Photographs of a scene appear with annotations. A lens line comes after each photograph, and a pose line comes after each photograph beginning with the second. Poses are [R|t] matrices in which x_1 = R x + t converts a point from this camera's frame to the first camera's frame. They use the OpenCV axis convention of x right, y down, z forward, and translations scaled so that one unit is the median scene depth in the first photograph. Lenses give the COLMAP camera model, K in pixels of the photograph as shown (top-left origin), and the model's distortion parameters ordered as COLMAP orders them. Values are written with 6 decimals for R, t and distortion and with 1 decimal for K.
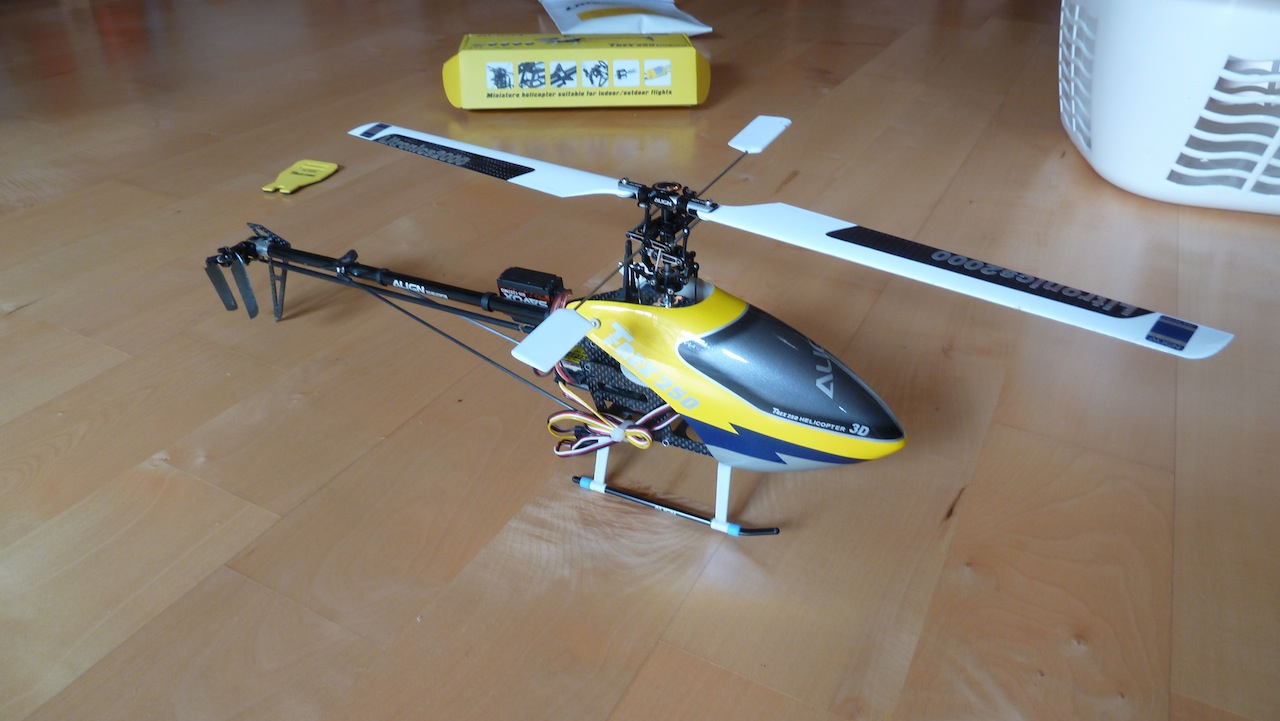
lens RADIAL K [[917.5, 0, 641.3], [0, 917.5, 337.7], [0, 0, 1]] dist [-0.019232, -0.001344]
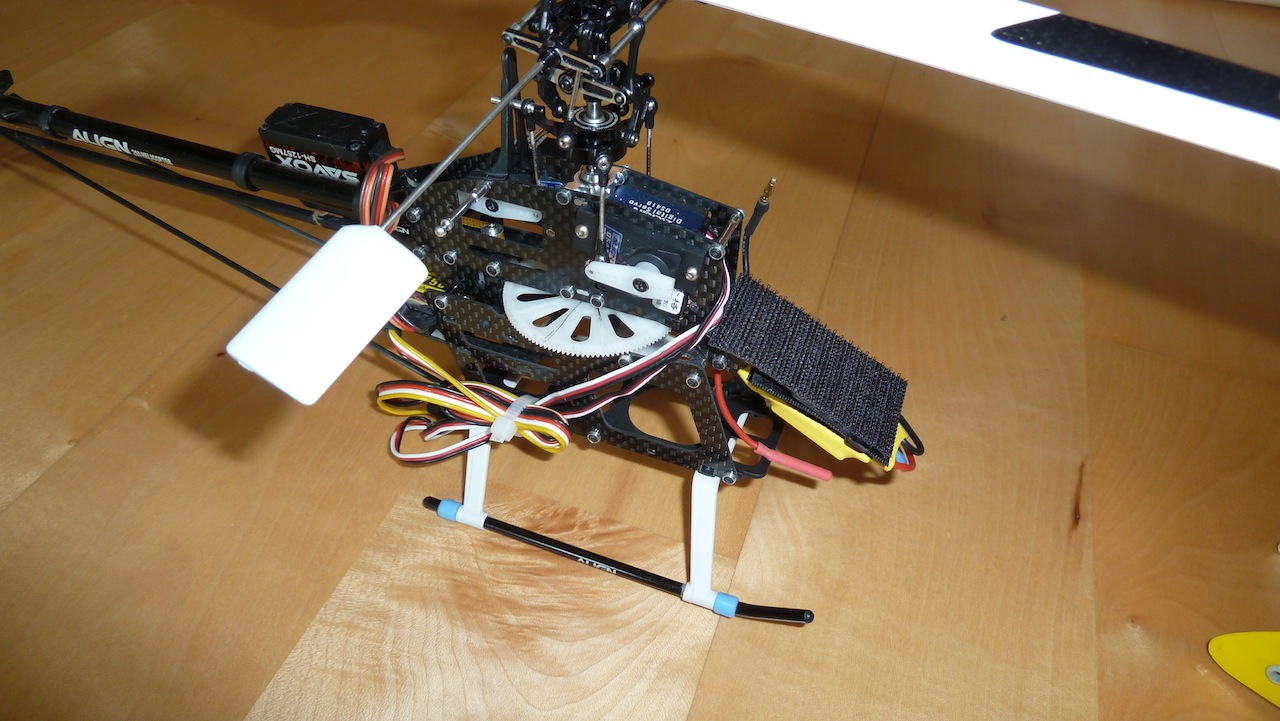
lens RADIAL K [[917.5, 0, 641.3], [0, 917.5, 337.7], [0, 0, 1]] dist [-0.019232, -0.001344]
pose [[0.993563, -0.034158, 0.108004, -0.002005], [0.012367, 0.980462, 0.196318, -0.046866], [-0.112599, -0.193719, 0.974574, 0.451811]]
